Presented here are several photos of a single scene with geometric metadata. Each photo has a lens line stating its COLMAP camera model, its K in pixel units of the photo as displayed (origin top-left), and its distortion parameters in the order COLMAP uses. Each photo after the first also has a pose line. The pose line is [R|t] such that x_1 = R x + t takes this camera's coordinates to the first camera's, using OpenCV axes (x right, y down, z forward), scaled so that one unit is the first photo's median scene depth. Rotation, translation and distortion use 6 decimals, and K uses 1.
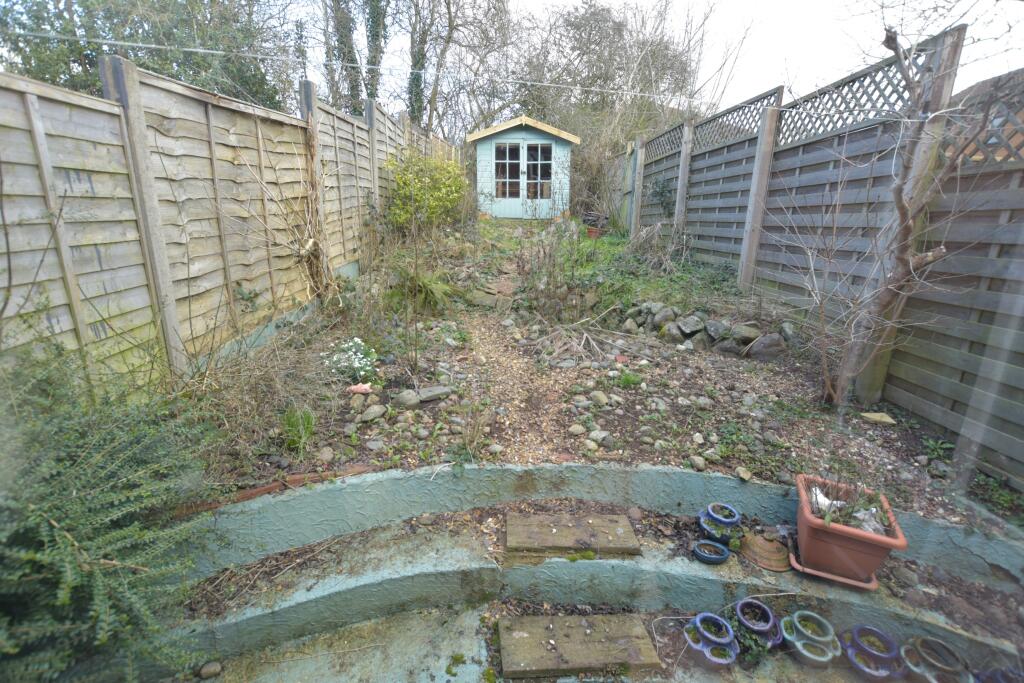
lens RADIAL K [[463.1, 0, 512.0], [0, 463.1, 341.5], [0, 0, 1]] dist [-0.001327, 0.000000]
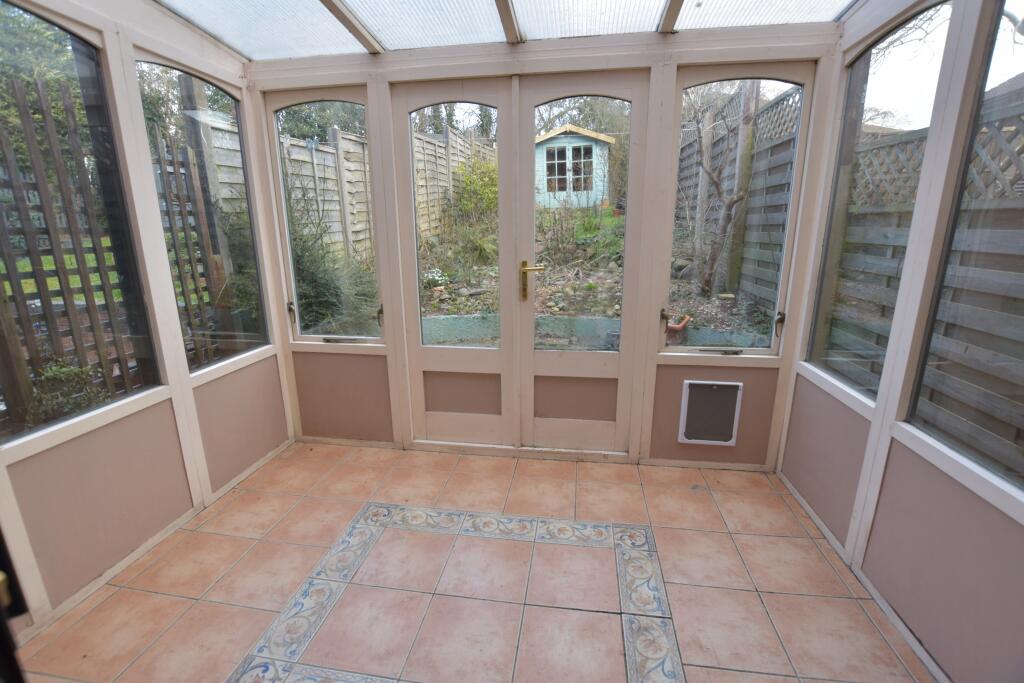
lens RADIAL K [[463.1, 0, 512.0], [0, 463.1, 341.5], [0, 0, 1]] dist [-0.001327, 0.000000]
pose [[0.985824, -0.002998, -0.167756, 0.174225], [0.002268, 0.999987, -0.004542, 0.203669], [0.167767, 0.004098, 0.985818, -0.499131]]
